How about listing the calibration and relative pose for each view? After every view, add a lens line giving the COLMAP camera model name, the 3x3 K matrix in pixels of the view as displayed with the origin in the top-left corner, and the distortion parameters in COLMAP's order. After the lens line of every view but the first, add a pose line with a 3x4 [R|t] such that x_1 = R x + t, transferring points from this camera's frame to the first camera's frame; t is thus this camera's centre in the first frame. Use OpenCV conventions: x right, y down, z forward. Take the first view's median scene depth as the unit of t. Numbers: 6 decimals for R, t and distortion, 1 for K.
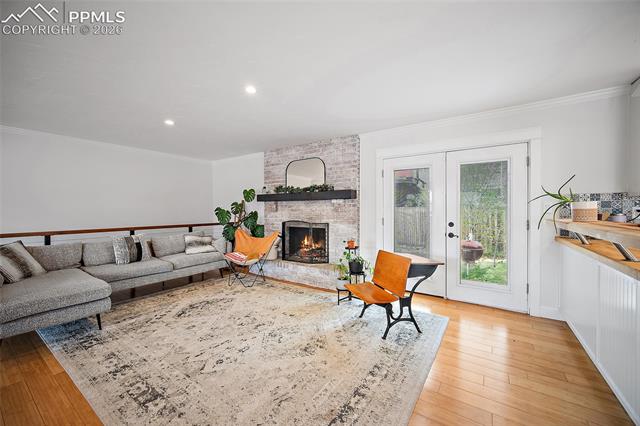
lens RADIAL K [[253.7, 0, 318.9], [0, 253.7, 208.0], [0, 0, 1]] dist [-0.001365, -0.000225]
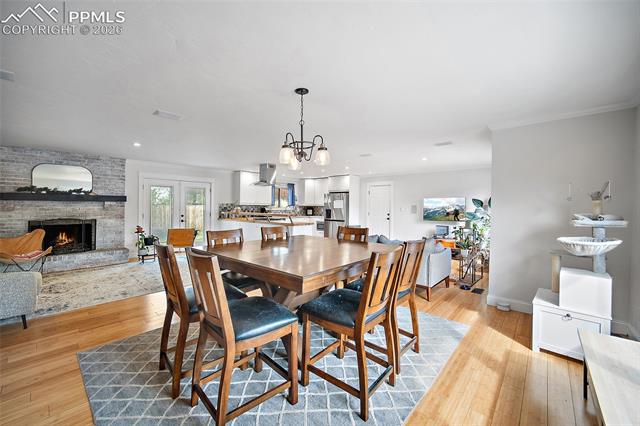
lens RADIAL K [[253.7, 0, 318.9], [0, 253.7, 208.0], [0, 0, 1]] dist [-0.001365, -0.000225]
pose [[0.128139, -0.003590, 0.991750, -1.148301], [-0.011314, 0.999923, 0.005081, -0.018632], [-0.991692, -0.011872, 0.128089, -0.320282]]
